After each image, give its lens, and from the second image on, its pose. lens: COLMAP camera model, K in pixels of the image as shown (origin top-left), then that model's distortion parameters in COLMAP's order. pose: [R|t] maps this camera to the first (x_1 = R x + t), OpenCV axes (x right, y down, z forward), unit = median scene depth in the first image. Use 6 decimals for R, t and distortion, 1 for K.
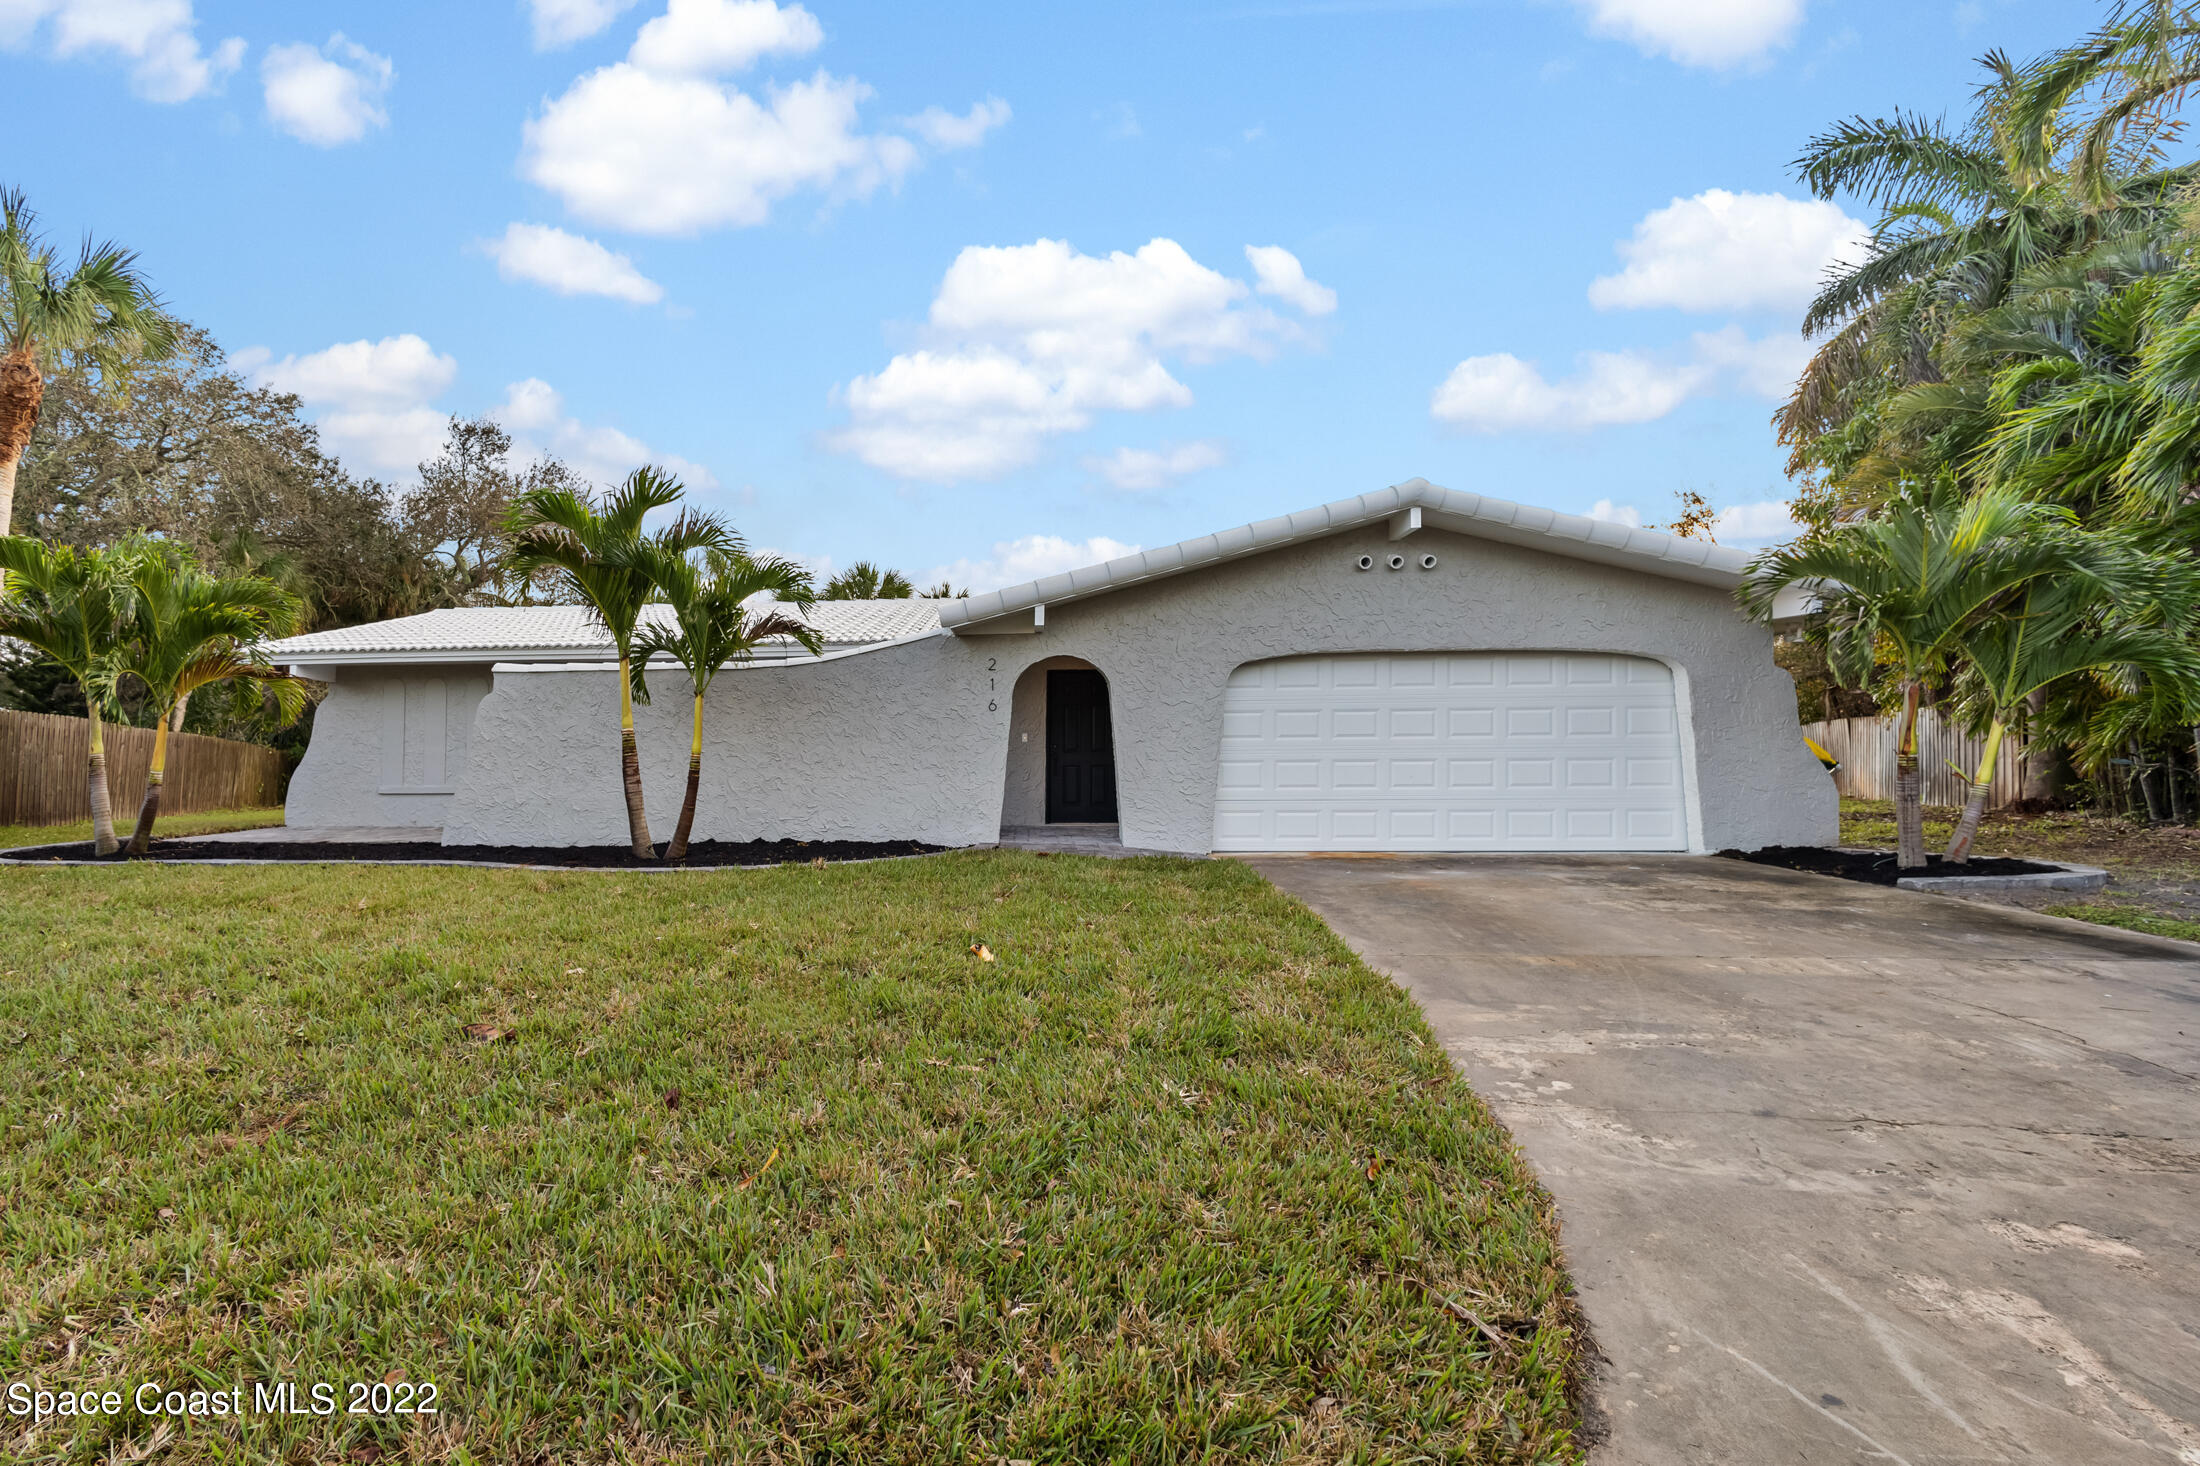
lens RADIAL K [[955.8, 0, 1106.7], [0, 955.8, 732.8], [0, 0, 1]] dist [-0.004111, -0.000693]
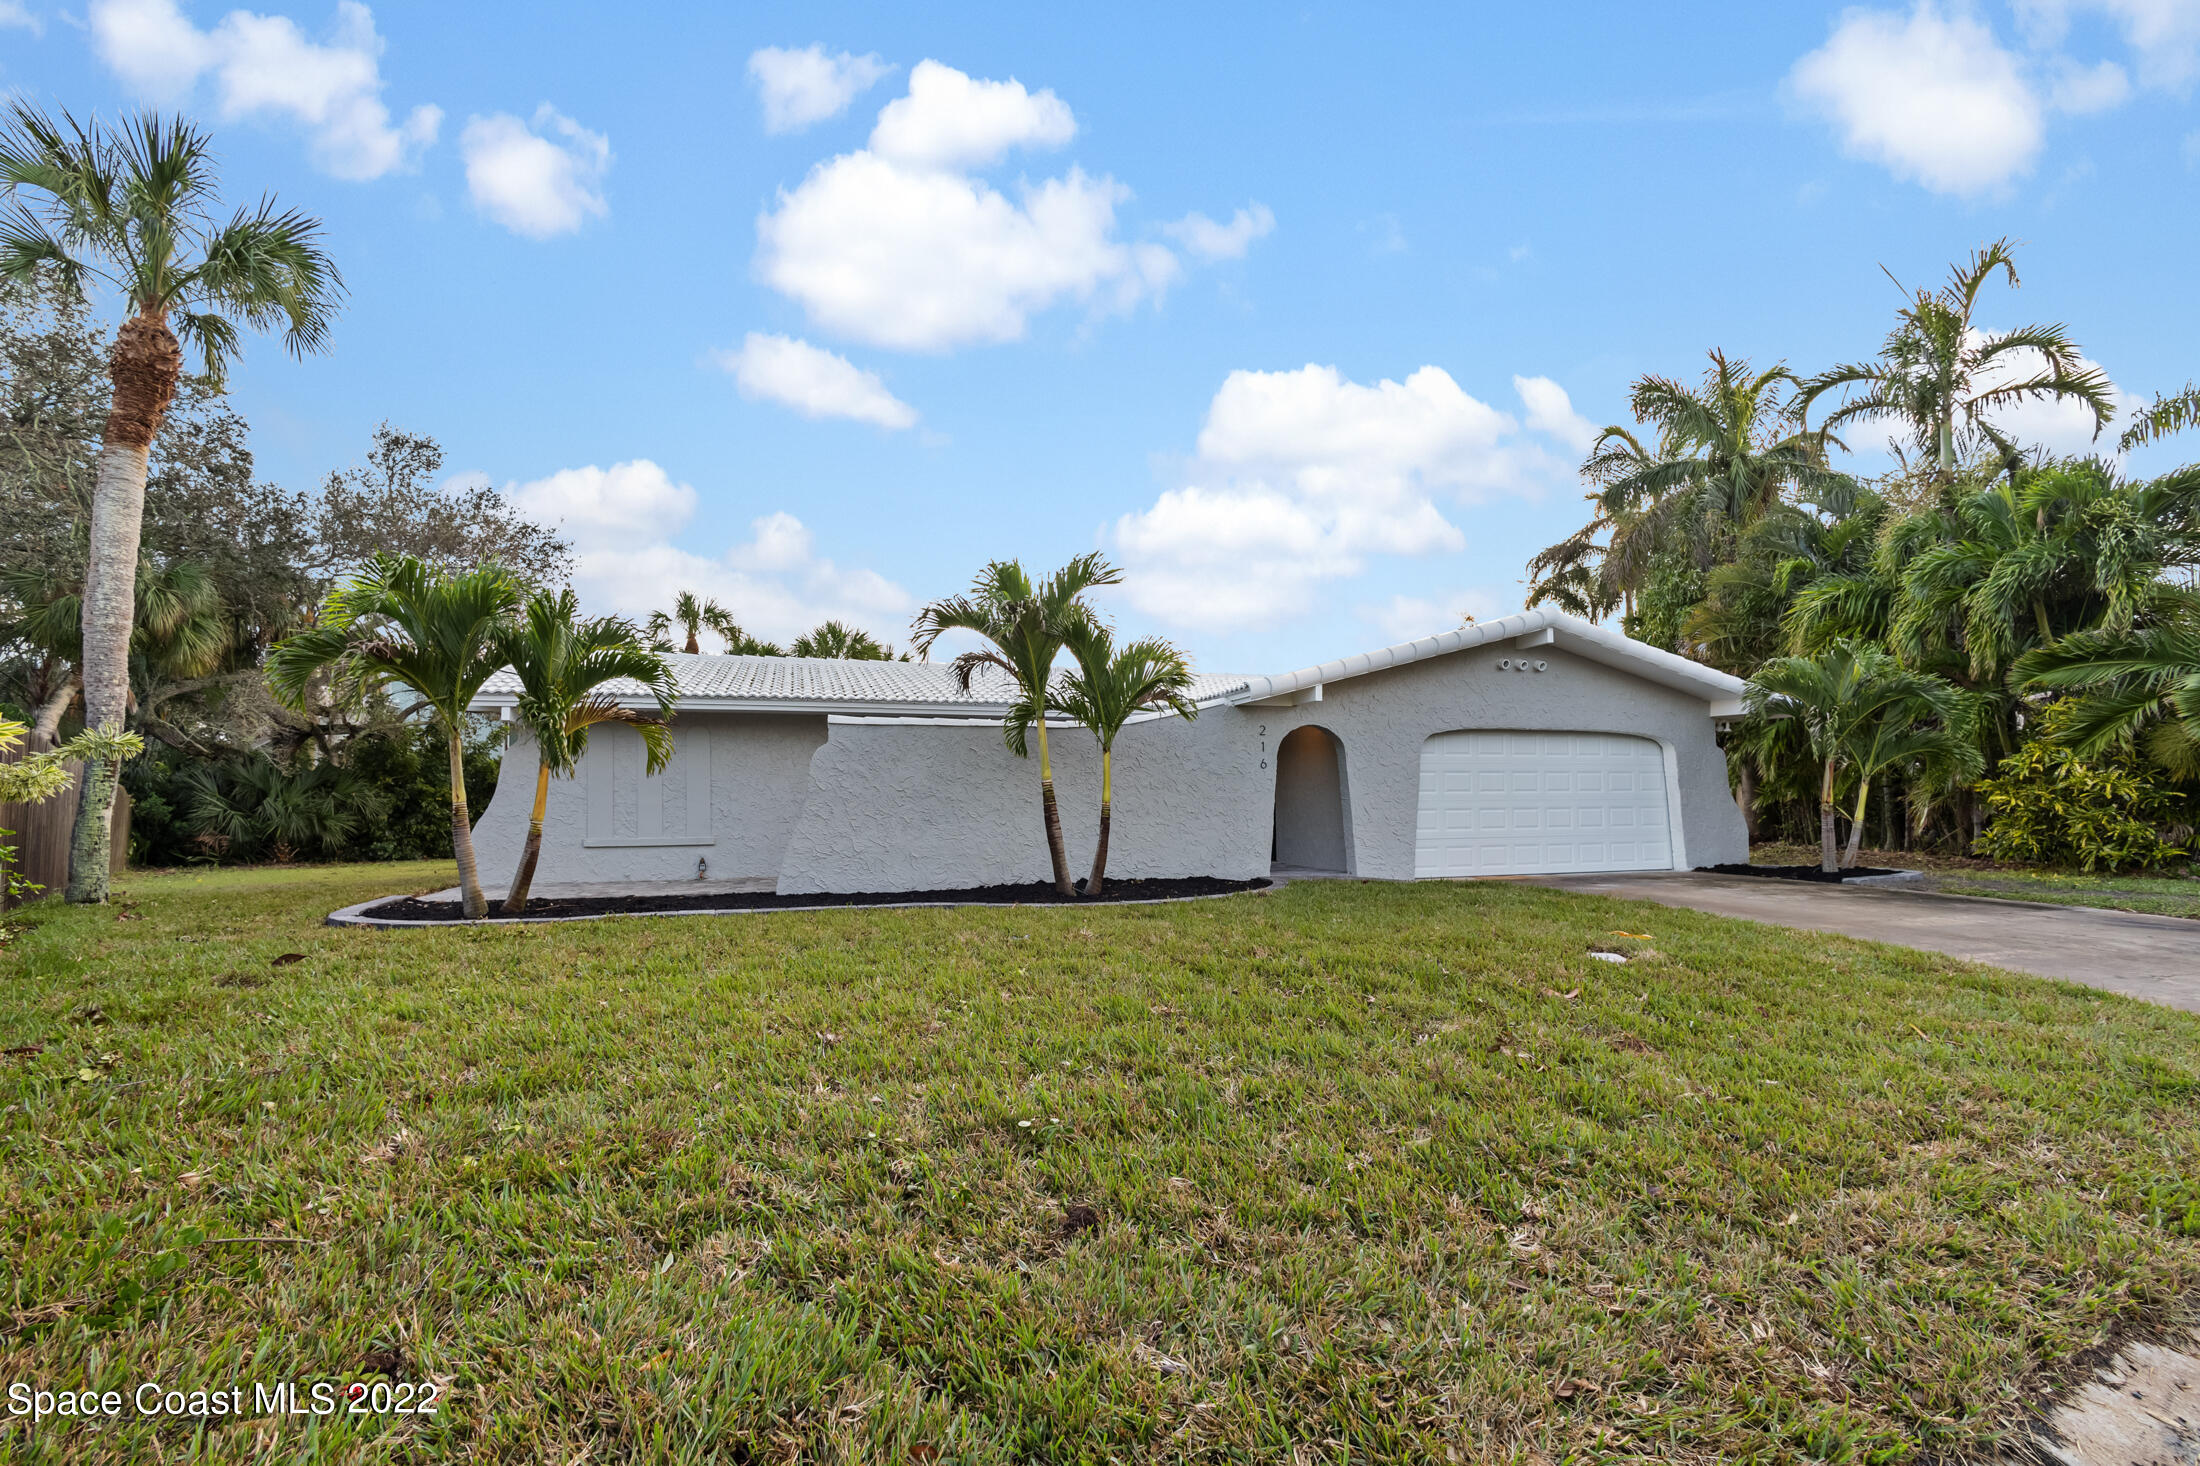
lens RADIAL K [[907.0, 0, 1099.0], [0, 907.0, 745.4], [0, 0, 1]] dist [0.006975, 0.000001]
pose [[0.937000, 0.023252, 0.348555, -0.720951], [-0.005873, 0.998690, -0.050836, 0.008138], [-0.349281, 0.045586, 0.935909, -0.012549]]
